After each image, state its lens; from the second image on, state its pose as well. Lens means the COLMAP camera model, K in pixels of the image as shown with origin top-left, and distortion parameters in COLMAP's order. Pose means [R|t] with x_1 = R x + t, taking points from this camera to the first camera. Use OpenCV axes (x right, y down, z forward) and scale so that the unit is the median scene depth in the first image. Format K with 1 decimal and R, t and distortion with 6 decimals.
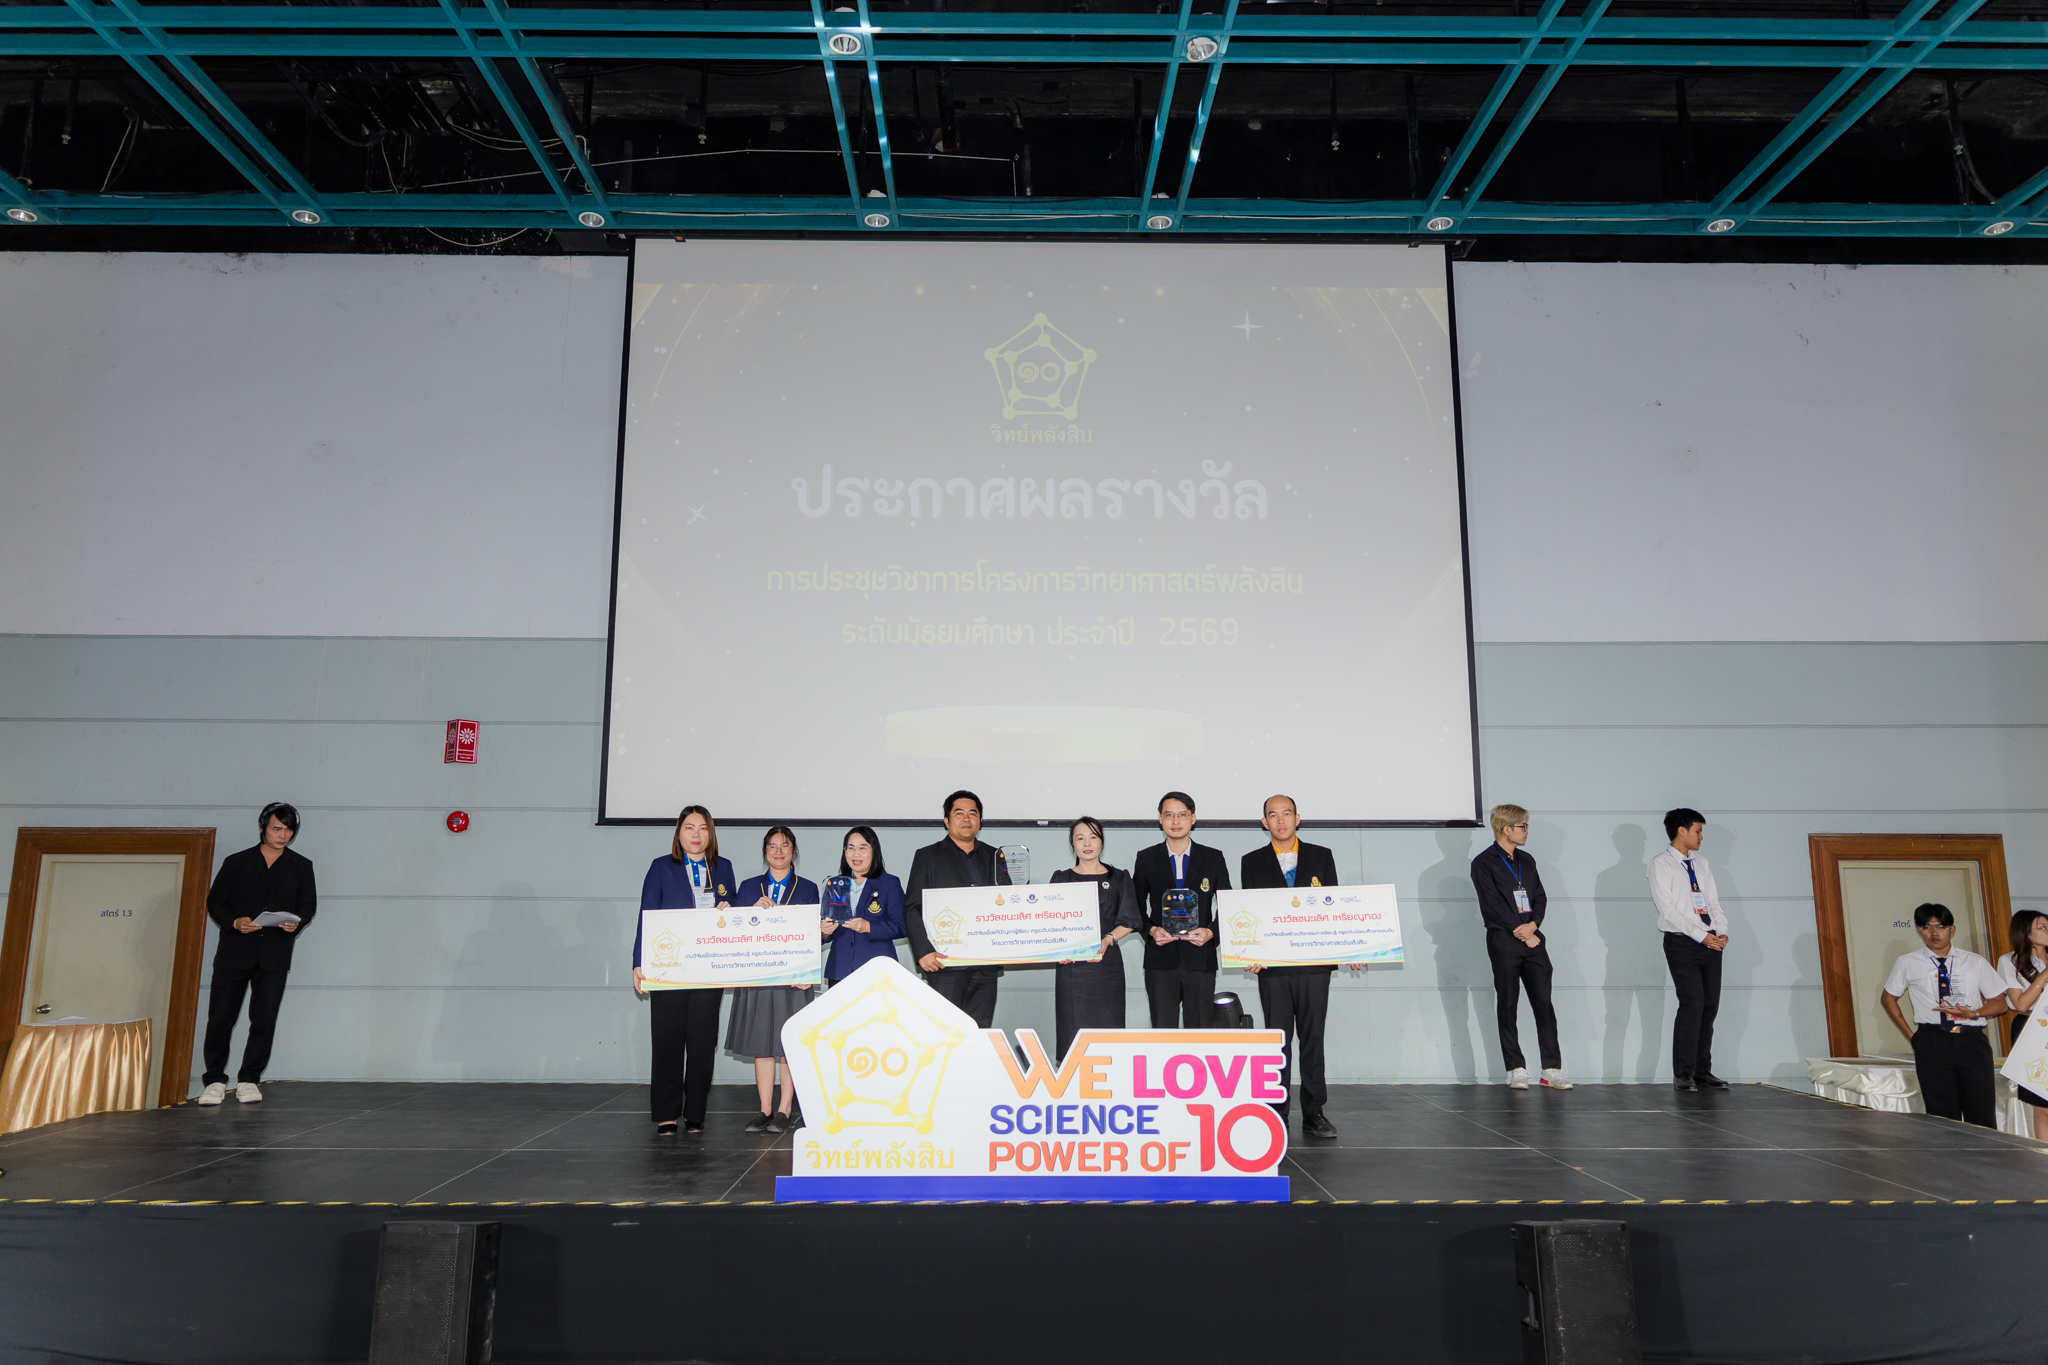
lens RADIAL K [[1280.4, 0, 1027.4], [0, 1280.4, 691.2], [0, 0, 1]] dist [-0.011187, -0.003593]
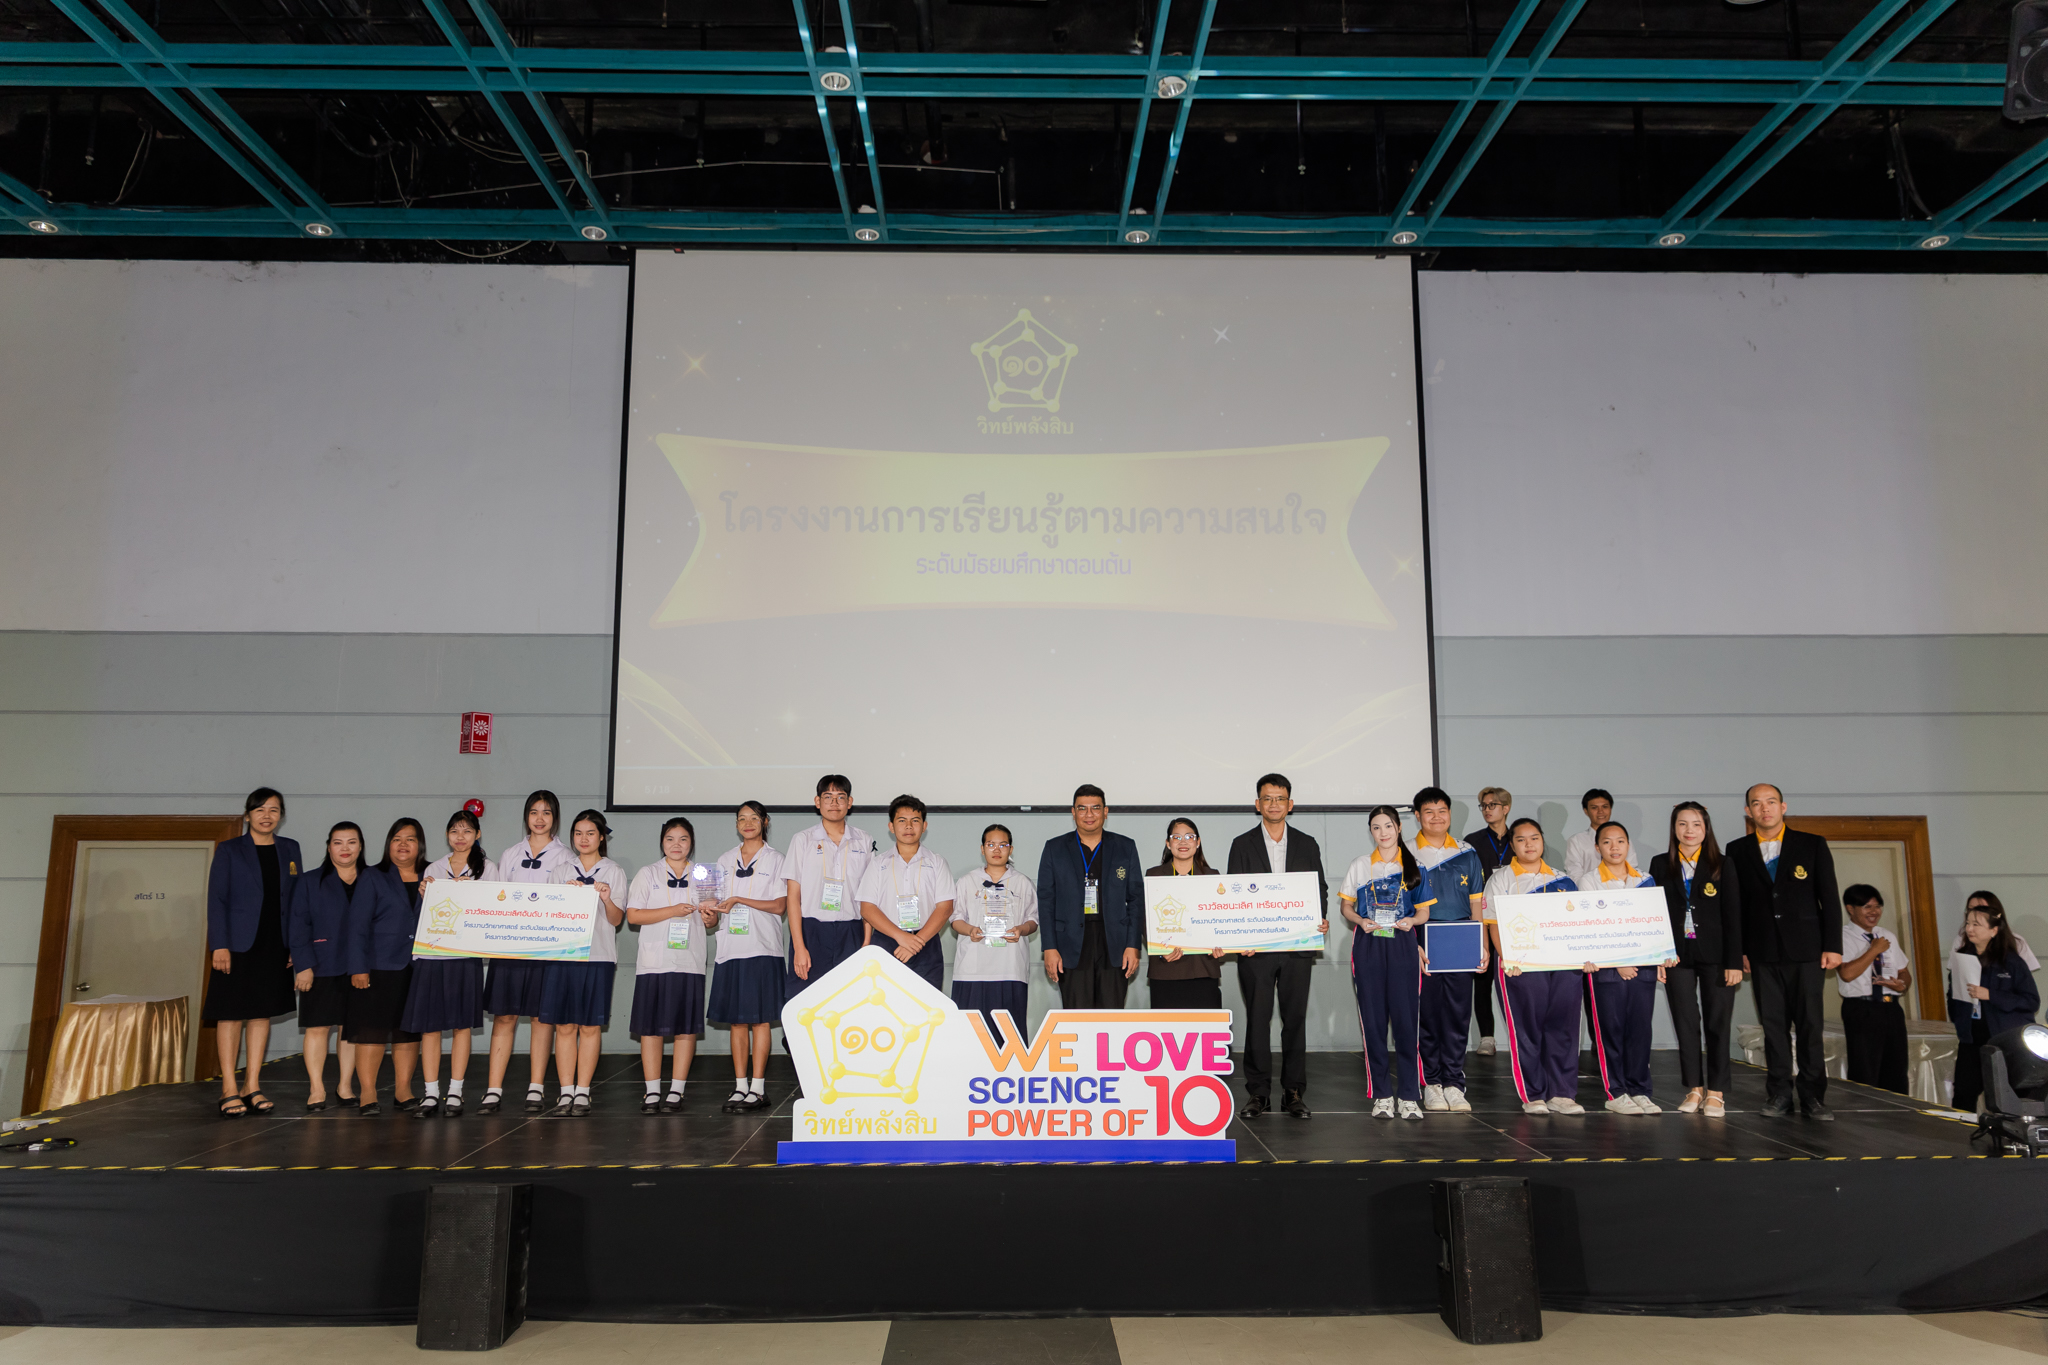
lens RADIAL K [[1280.4, 0, 1036.3], [0, 1280.4, 691.2], [0, 0, 1]] dist [-0.011187, -0.003593]
pose [[0.999968, -0.001999, 0.007692, 0.021861], [0.001774, 0.999571, 0.029221, -0.046395], [-0.007747, -0.029207, 0.999543, -0.107910]]
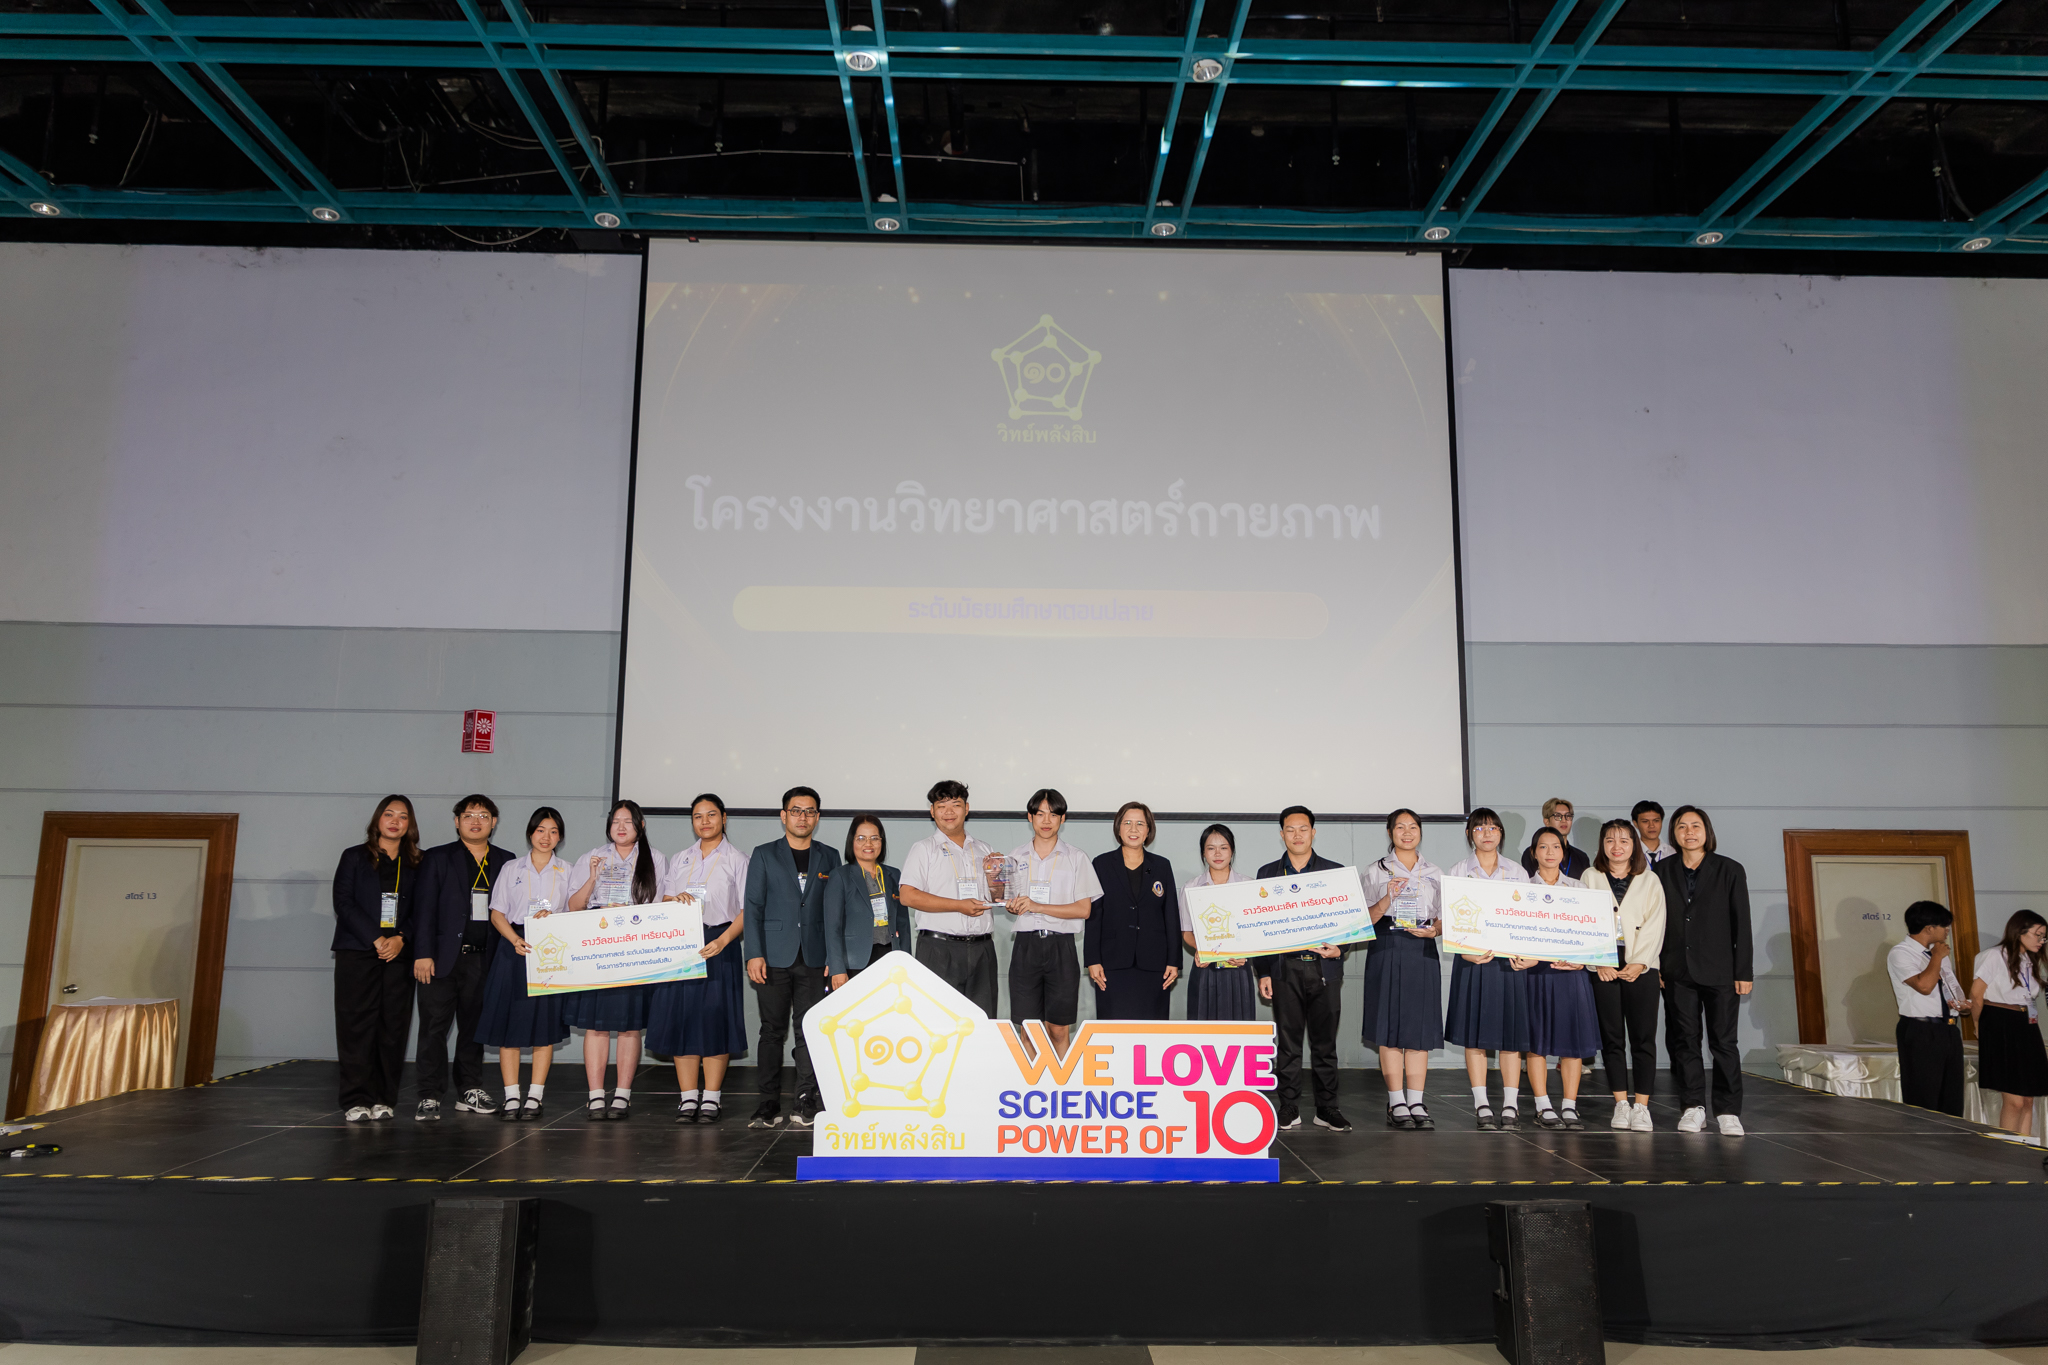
lens RADIAL K [[1280.4, 0, 1034.8], [0, 1280.4, 691.8], [0, 0, 1]] dist [-0.011187, -0.003593]
pose [[0.999933, 0.007653, 0.008705, -0.011217], [-0.007826, 0.999769, 0.020038, -0.029607], [-0.008550, -0.020105, 0.999761, -0.057201]]
